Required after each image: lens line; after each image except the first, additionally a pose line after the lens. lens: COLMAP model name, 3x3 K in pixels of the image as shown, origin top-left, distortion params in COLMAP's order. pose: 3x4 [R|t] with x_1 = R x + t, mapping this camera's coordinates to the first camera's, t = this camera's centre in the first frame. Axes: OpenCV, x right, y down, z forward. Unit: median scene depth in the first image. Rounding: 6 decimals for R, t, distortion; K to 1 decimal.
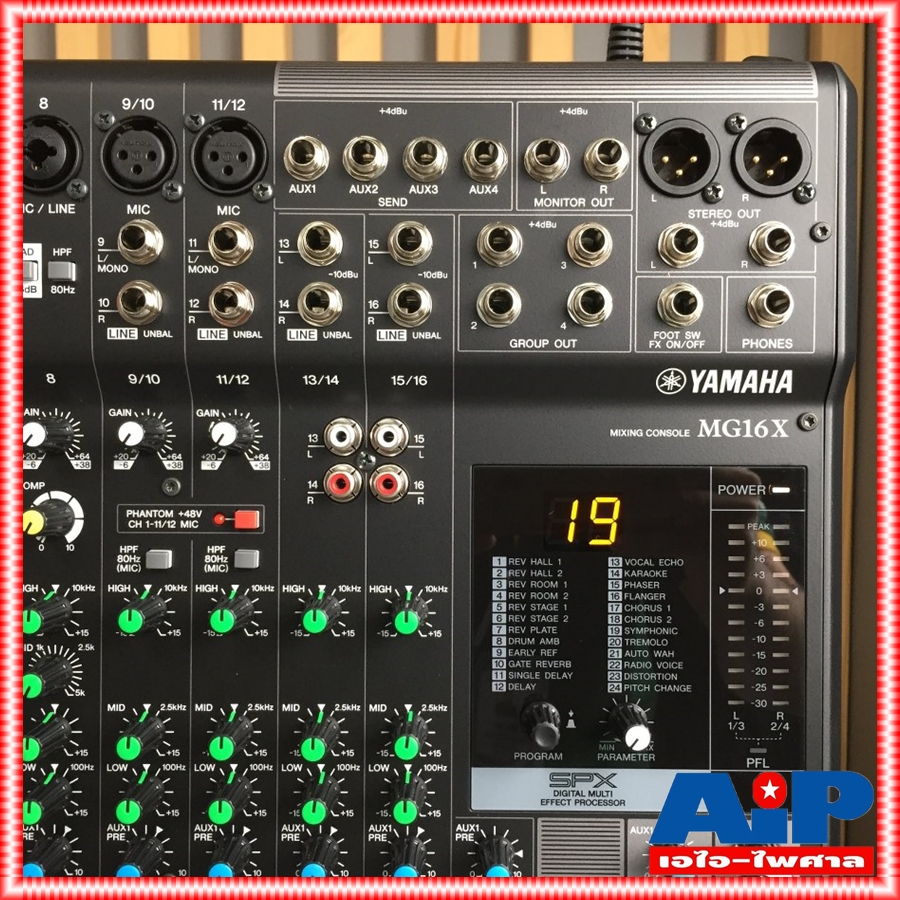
lens RADIAL K [[985.1, 0, 453.1], [0, 985.1, 440.5], [0, 0, 1]] dist [0.035517, 0.000000]
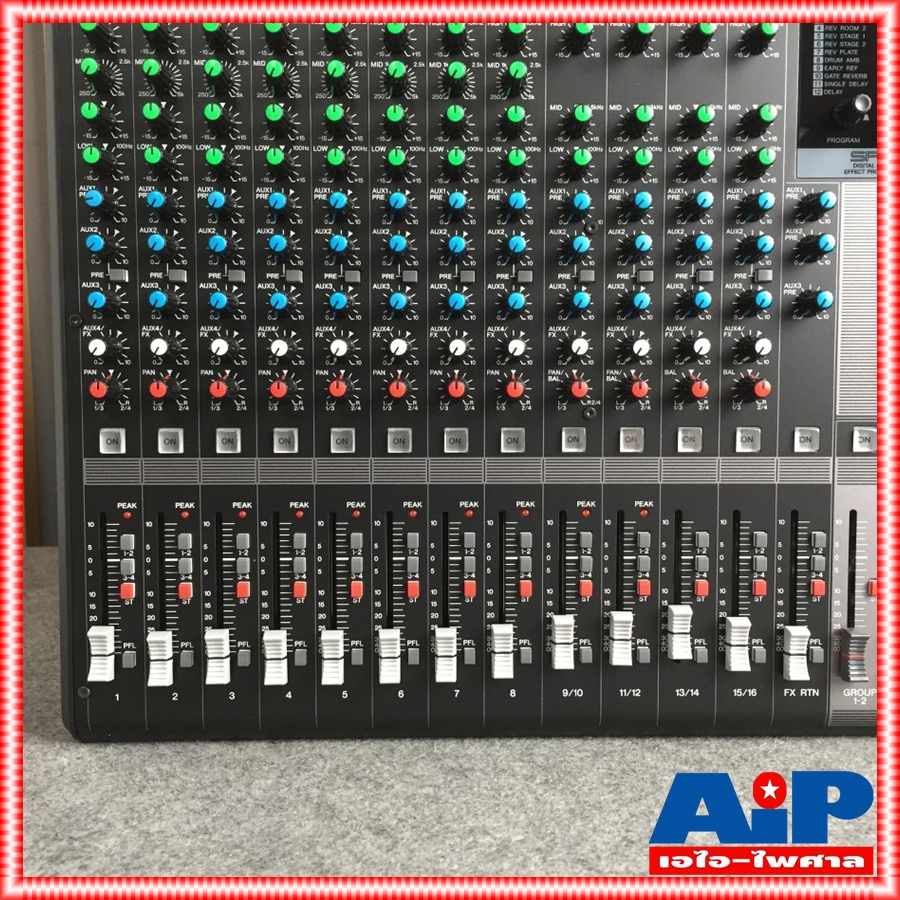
lens RADIAL K [[985.1, 0, 448.5], [0, 985.1, 452.2], [0, 0, 1]] dist [0.035517, 0.000000]
pose [[0.999779, -0.006688, 0.019951, -0.536471], [0.005713, 0.998805, 0.048544, 0.712759], [-0.020252, -0.048420, 0.998622, -0.486972]]
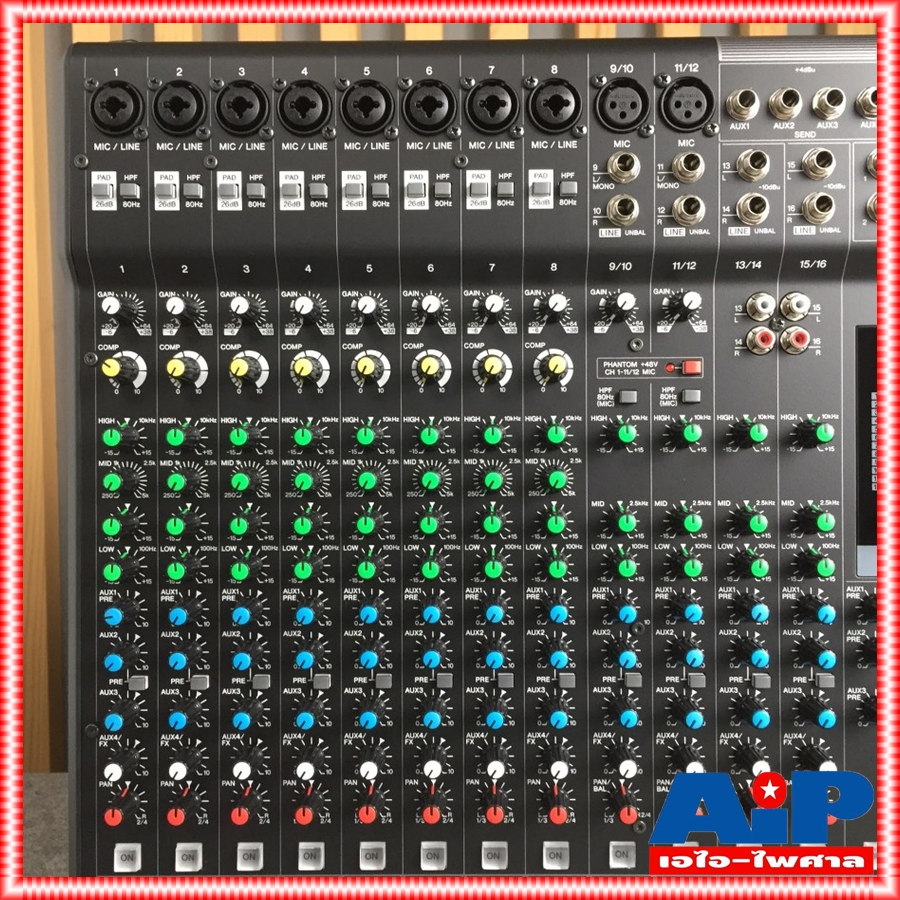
lens RADIAL K [[1059.5, 0, 450.4], [0, 1059.5, 443.1], [0, 0, 1]] dist [0.037709, 0.000000]
pose [[0.999889, -0.009448, -0.011494, -0.534274], [0.009369, 0.999933, -0.006861, 0.194225], [0.011559, 0.006753, 0.999910, -0.495251]]
